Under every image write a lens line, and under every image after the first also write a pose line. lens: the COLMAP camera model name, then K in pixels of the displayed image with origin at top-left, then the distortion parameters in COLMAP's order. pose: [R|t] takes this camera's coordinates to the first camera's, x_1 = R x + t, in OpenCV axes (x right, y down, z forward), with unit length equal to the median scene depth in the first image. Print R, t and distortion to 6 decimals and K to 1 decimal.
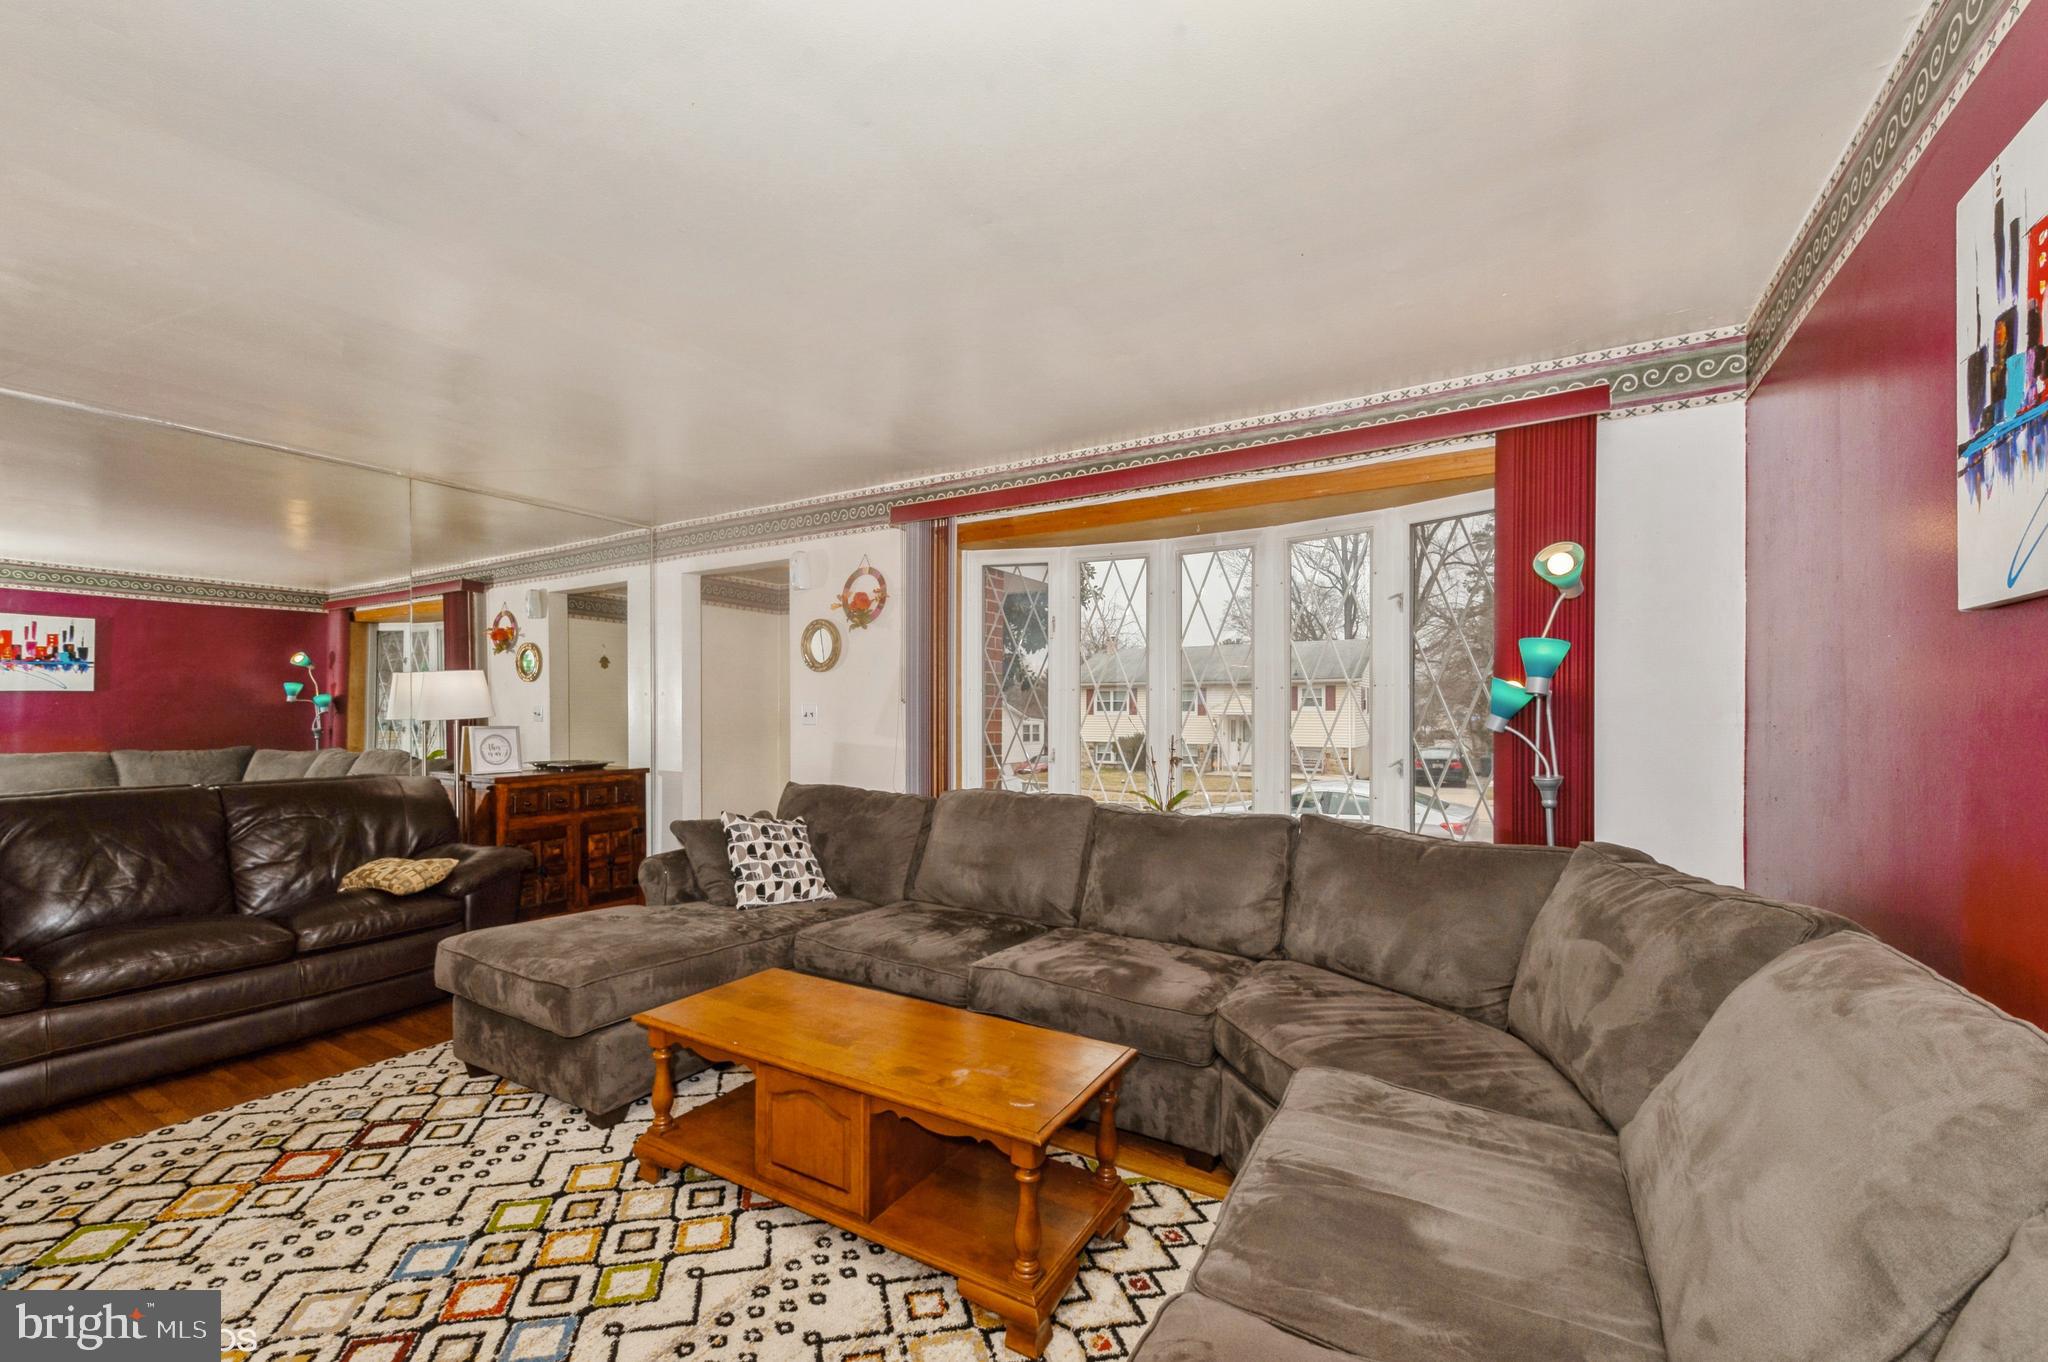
lens RADIAL K [[817.3, 0, 1002.1], [0, 817.3, 712.9], [0, 0, 1]] dist [0.006072, -0.001494]
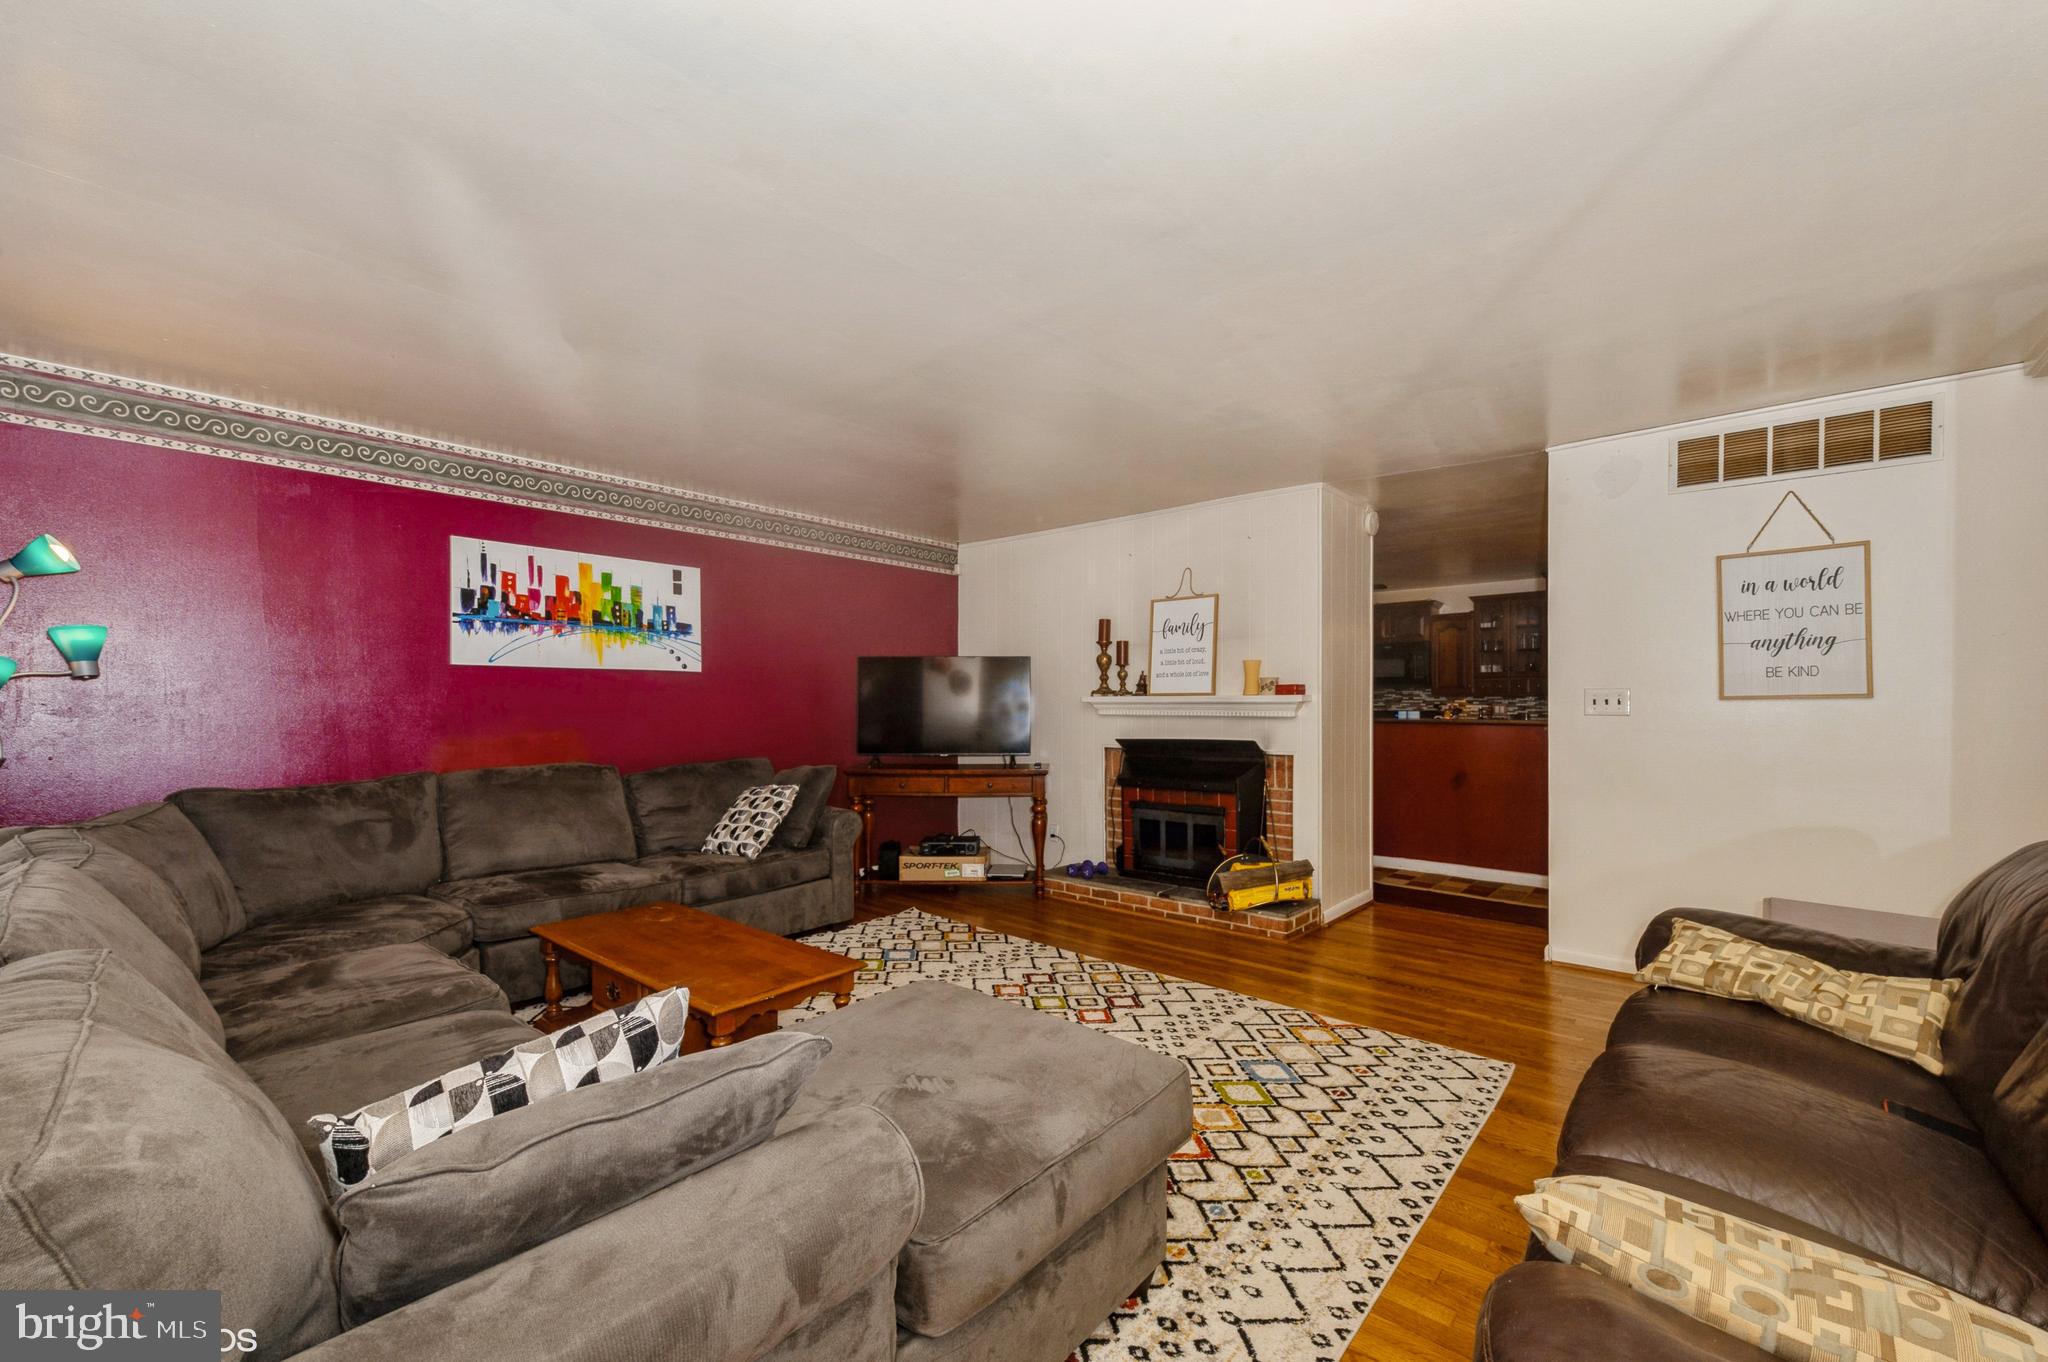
lens RADIAL K [[817.3, 0, 1041.0], [0, 817.3, 696.8], [0, 0, 1]] dist [0.006072, -0.001494]
pose [[-0.989472, -0.000947, 0.144721, -0.793618], [-0.001669, 0.999987, -0.004869, 0.007975], [-0.144714, -0.005059, -0.989461, 1.927737]]
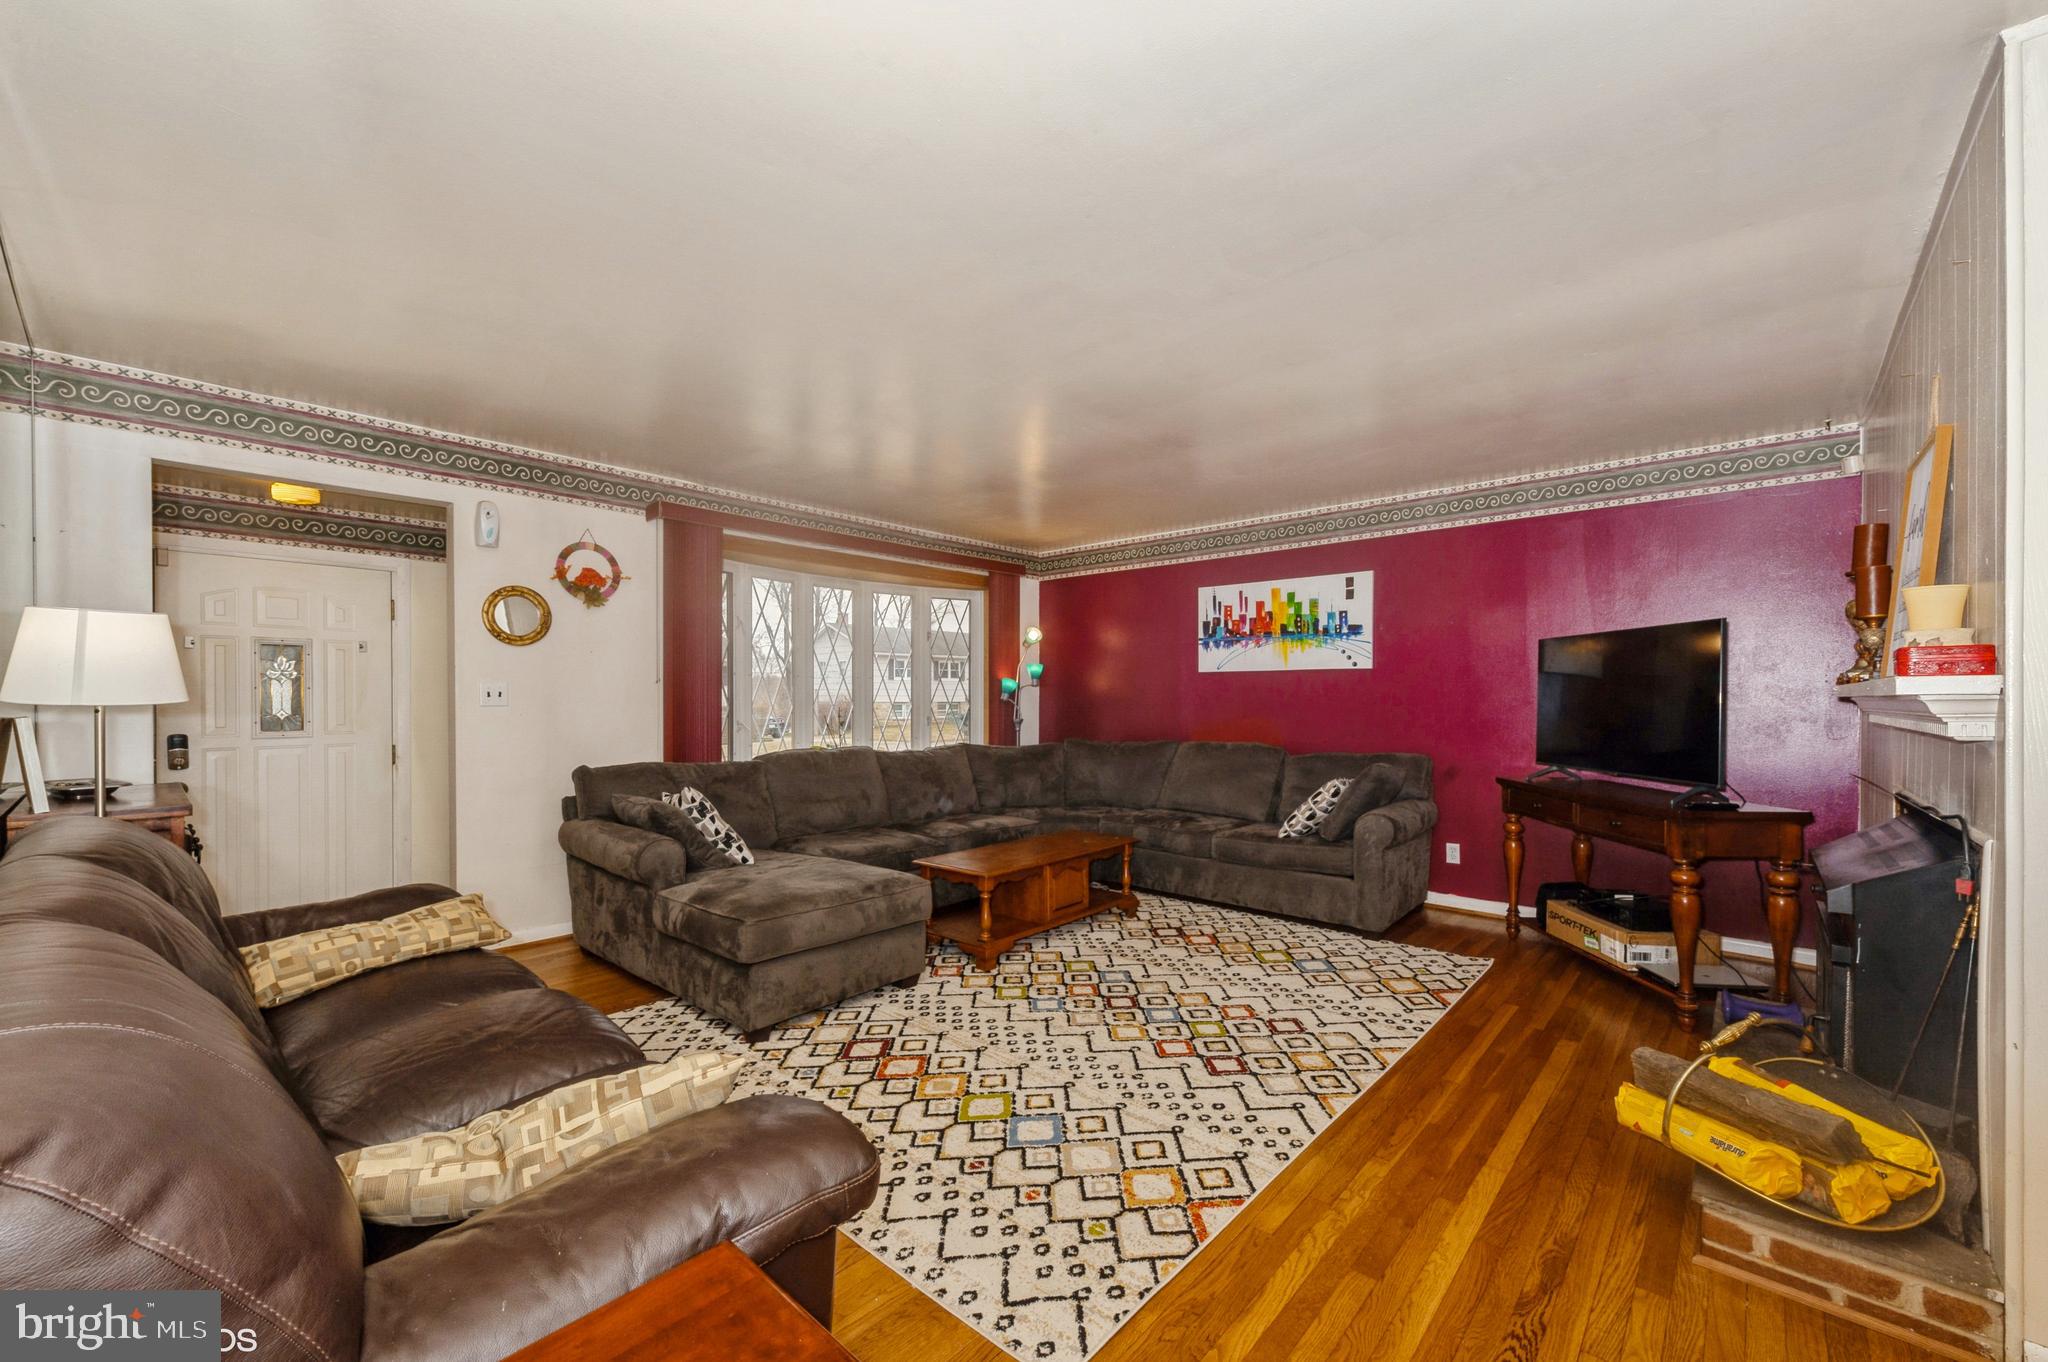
lens RADIAL K [[817.3, 0, 1026.7], [0, 817.3, 685.5], [0, 0, 1]] dist [0.006072, -0.001494]
pose [[0.174358, 0.013688, 0.984587, -1.911985], [0.001181, 0.999900, -0.014110, 0.011620], [-0.984682, 0.003623, 0.174324, 0.583967]]
